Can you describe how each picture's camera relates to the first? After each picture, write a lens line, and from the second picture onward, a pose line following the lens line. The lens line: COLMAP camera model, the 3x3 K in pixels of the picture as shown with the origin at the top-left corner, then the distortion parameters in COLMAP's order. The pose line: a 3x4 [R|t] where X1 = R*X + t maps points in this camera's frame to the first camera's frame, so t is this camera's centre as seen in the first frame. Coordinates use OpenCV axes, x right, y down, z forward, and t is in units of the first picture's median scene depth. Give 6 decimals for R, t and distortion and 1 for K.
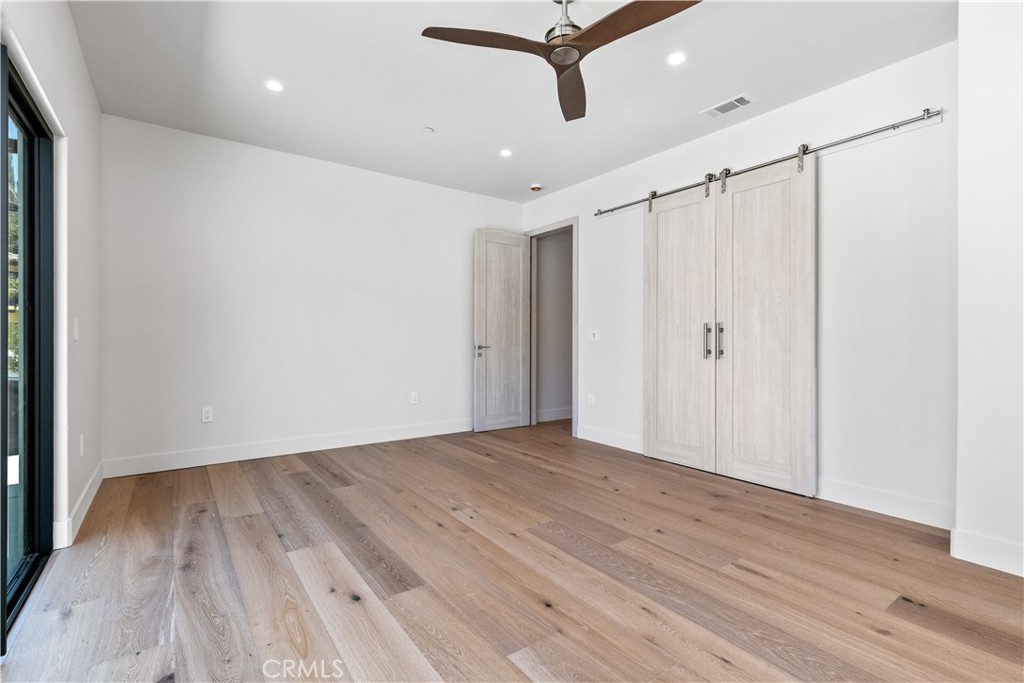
lens RADIAL K [[465.8, 0, 512.0], [0, 465.8, 341.5], [0, 0, 1]] dist [0.002317, -0.000172]
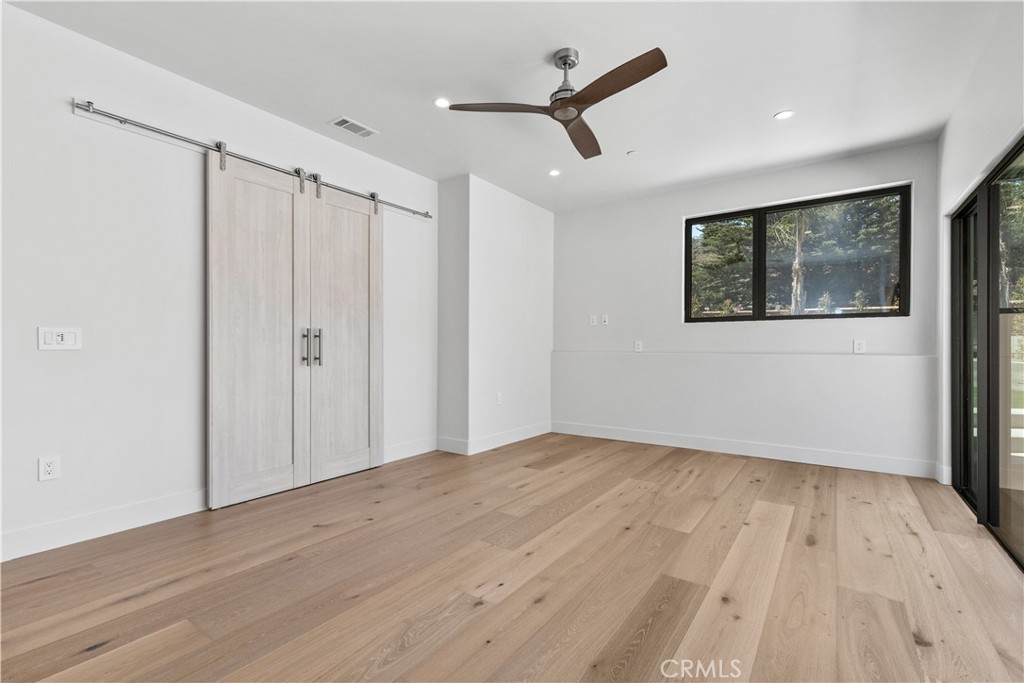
lens RADIAL K [[457.0, 0, 500.8], [0, 457.0, 348.3], [0, 0, 1]] dist [0.008438, -0.000059]
pose [[-0.300061, -0.011155, 0.953855, -0.804647], [0.001464, 0.999925, 0.012155, -0.012990], [-0.953919, 0.005044, -0.300023, 1.245407]]
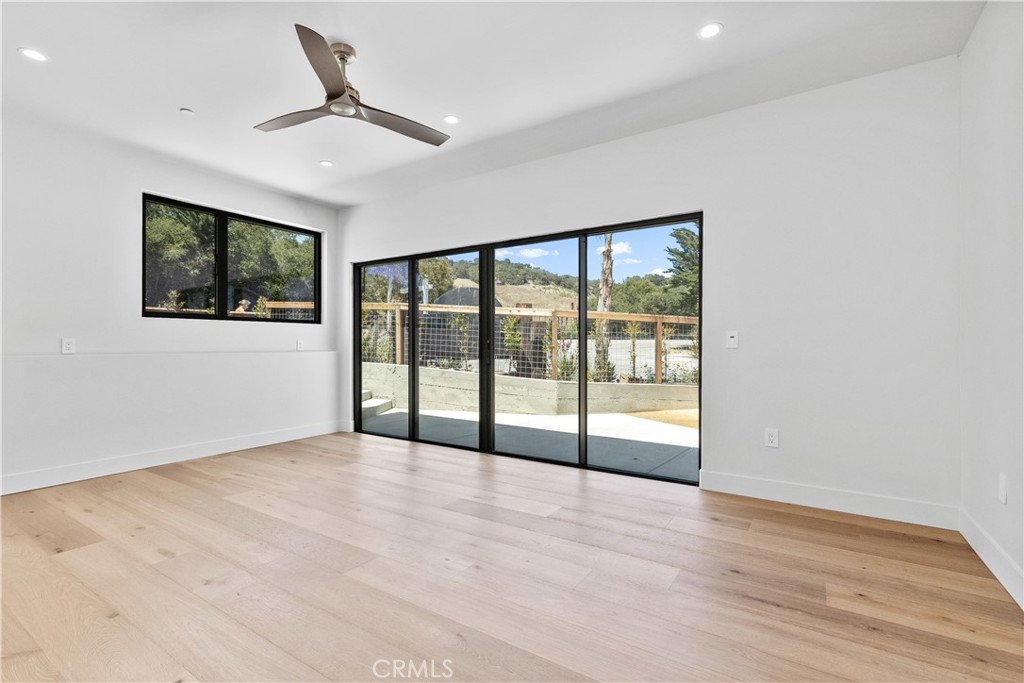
lens RADIAL K [[465.8, 0, 512.0], [0, 465.8, 341.5], [0, 0, 1]] dist [0.002317, -0.000172]
pose [[-0.939007, -0.007055, -0.343825, 0.097082], [-0.005638, 0.999971, -0.005120, -0.010196], [0.343851, -0.002869, -0.939020, 1.864336]]
